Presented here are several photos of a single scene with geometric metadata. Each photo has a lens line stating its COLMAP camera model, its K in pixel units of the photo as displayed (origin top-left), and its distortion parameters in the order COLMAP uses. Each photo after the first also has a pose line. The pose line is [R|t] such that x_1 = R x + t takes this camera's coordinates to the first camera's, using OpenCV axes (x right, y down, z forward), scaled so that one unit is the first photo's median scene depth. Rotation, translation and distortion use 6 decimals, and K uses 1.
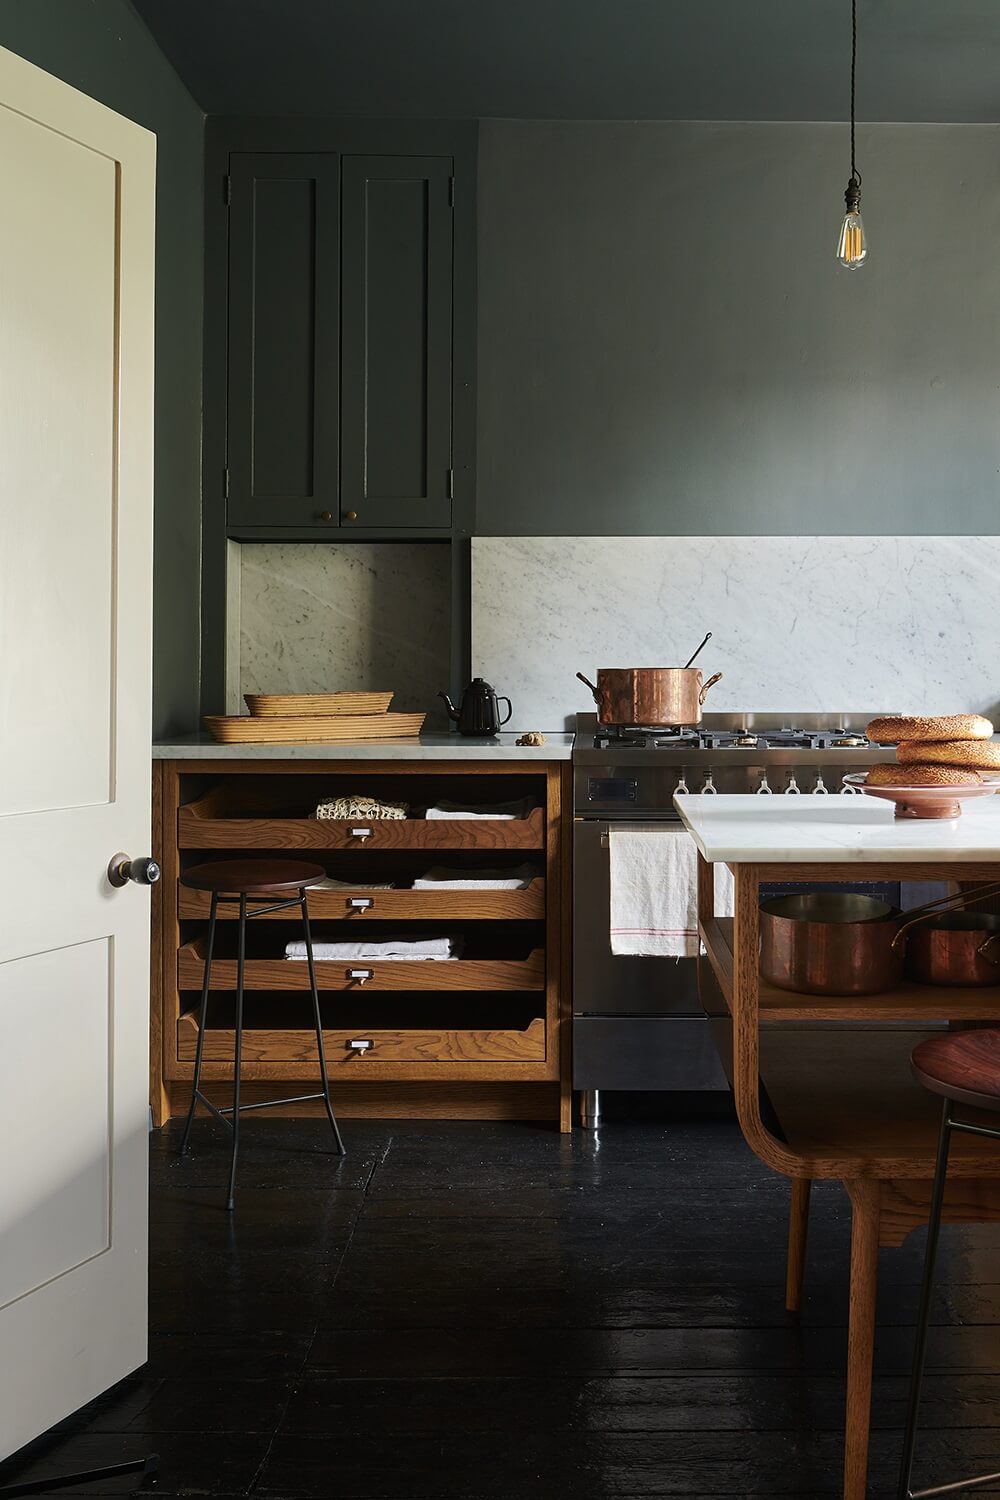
lens RADIAL K [[1450.1, 0, 596.9], [0, 1450.1, 671.4], [0, 0, 1]] dist [-0.000818, 0.002435]
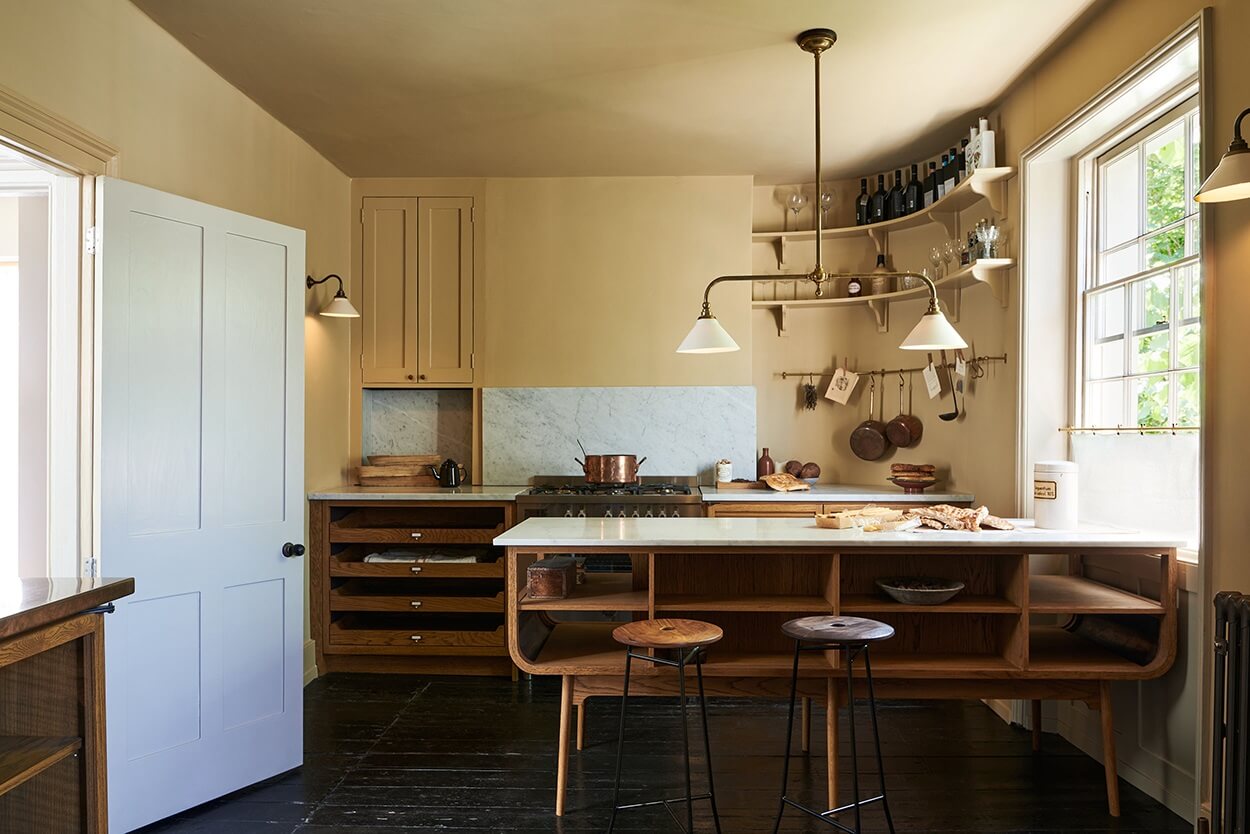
lens RADIAL K [[925.8, 0, 618.8], [0, 925.8, 437.5], [0, 0, 1]] dist [0.002465, -0.001465]
pose [[0.998238, -0.002491, -0.059284, 0.198399], [0.002484, 0.999997, -0.000196, -0.026540], [0.059285, 0.000049, 0.998241, -0.293423]]
